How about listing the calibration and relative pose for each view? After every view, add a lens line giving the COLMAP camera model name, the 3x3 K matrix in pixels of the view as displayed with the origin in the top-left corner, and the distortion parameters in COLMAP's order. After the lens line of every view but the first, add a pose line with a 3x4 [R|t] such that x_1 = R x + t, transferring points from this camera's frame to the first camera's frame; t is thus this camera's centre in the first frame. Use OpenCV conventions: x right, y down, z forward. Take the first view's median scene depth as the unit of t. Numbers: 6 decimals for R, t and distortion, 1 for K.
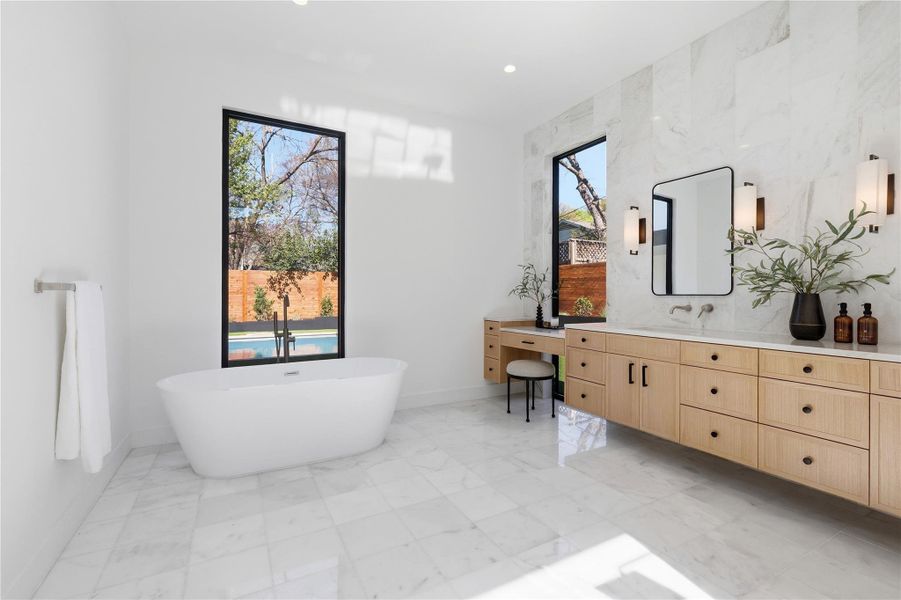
lens RADIAL K [[394.3, 0, 452.1], [0, 394.3, 297.6], [0, 0, 1]] dist [-0.000394, -0.000105]
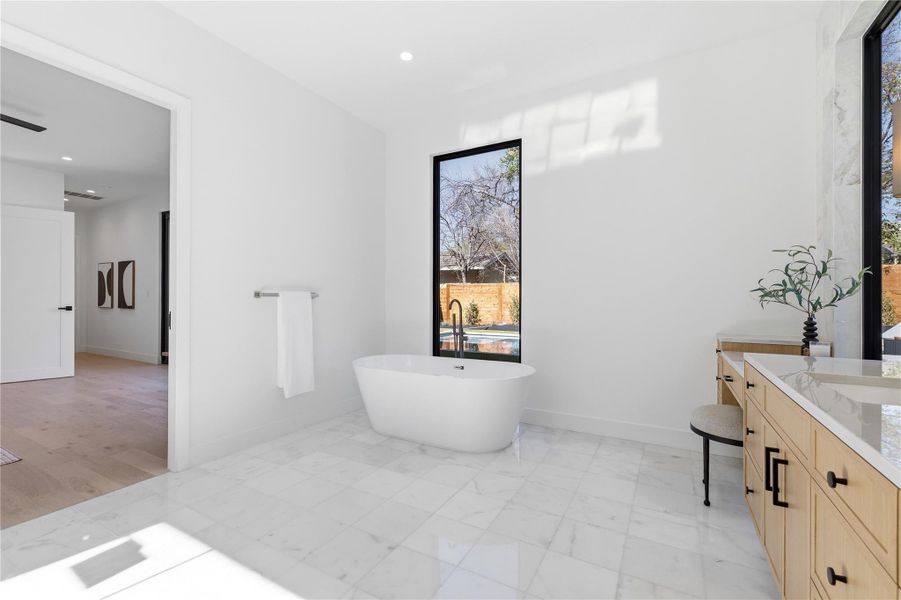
lens RADIAL K [[394.3, 0, 454.1], [0, 394.3, 299.0], [0, 0, 1]] dist [-0.000394, -0.000105]
pose [[0.534606, 0.001689, -0.845100, 0.545626], [-0.005553, 0.999983, -0.001514, -0.004357], [0.845083, 0.005502, 0.534606, 0.366042]]
